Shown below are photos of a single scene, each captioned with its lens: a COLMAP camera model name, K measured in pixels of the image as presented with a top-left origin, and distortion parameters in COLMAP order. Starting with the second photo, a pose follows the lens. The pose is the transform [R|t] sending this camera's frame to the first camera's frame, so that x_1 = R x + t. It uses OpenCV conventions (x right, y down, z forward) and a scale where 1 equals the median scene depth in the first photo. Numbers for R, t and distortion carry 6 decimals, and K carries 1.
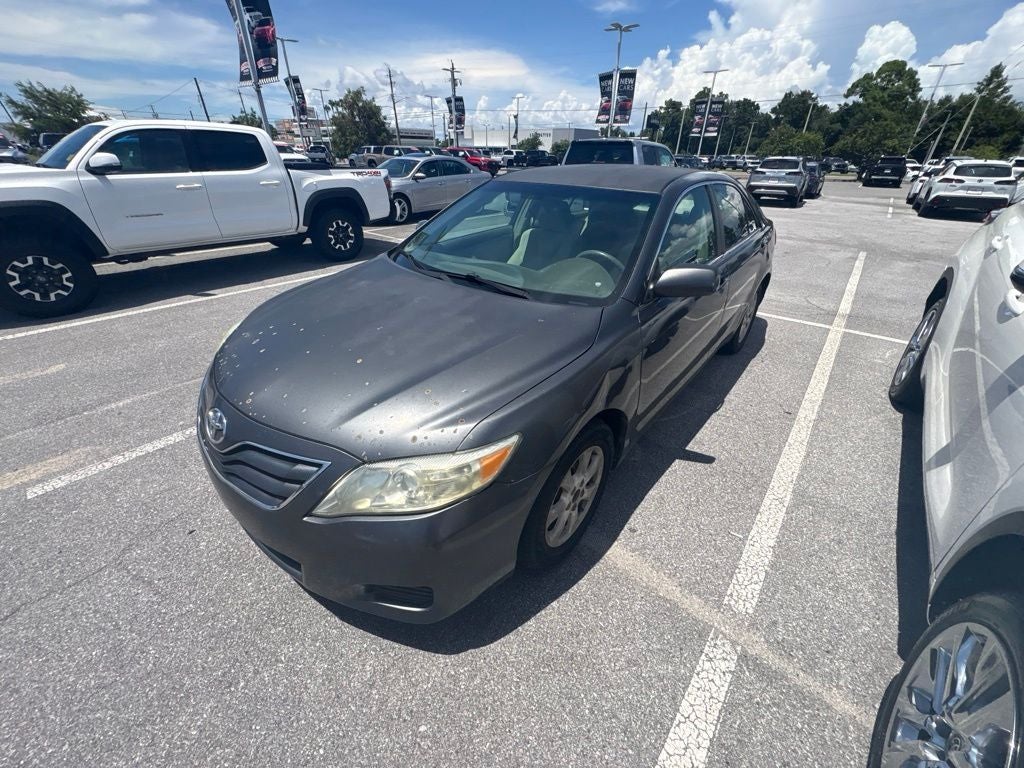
lens RADIAL K [[404.0, 0, 511.7], [0, 404.0, 387.1], [0, 0, 1]] dist [0.000707, -0.000445]
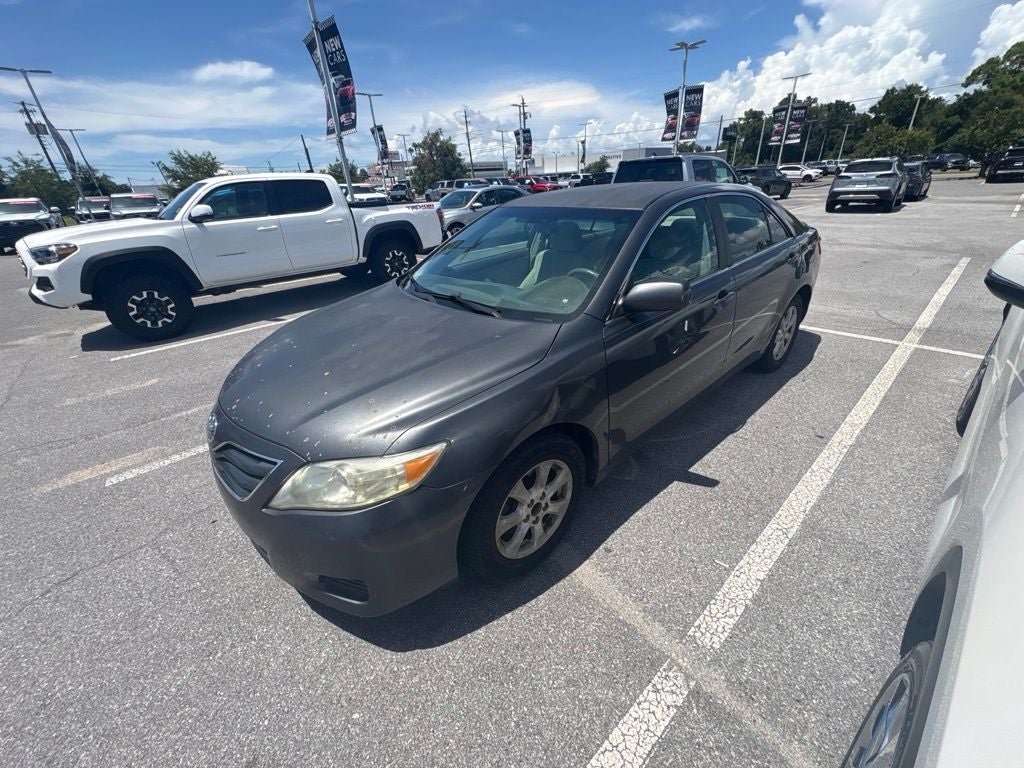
lens RADIAL K [[404.0, 0, 511.2], [0, 404.0, 387.3], [0, 0, 1]] dist [0.000707, -0.000445]
pose [[0.985749, 0.010024, -0.167926, 0.127028], [-0.018511, 0.998625, -0.049051, 0.008399], [0.167204, 0.051460, 0.984578, -0.008811]]
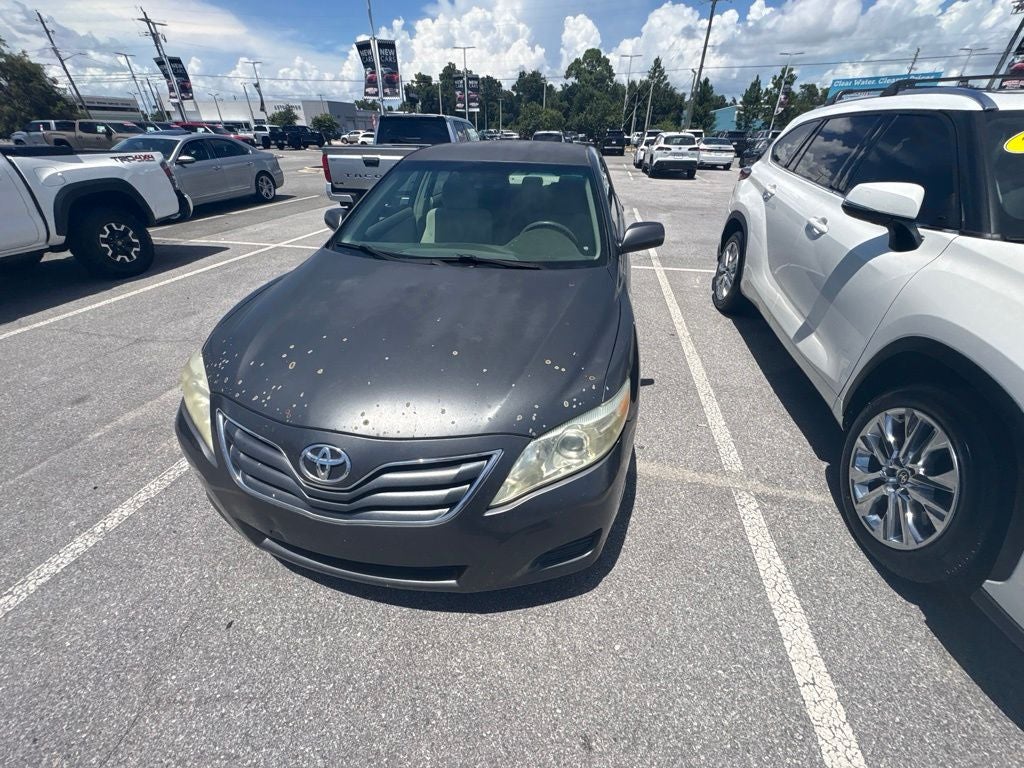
lens RADIAL K [[404.0, 0, 512.0], [0, 404.0, 387.0], [0, 0, 1]] dist [0.000707, -0.000445]
pose [[0.880349, -0.259790, 0.396856, -0.267609], [0.241814, 0.965594, 0.095680, -0.018466], [-0.408059, 0.011734, 0.912880, 0.023536]]
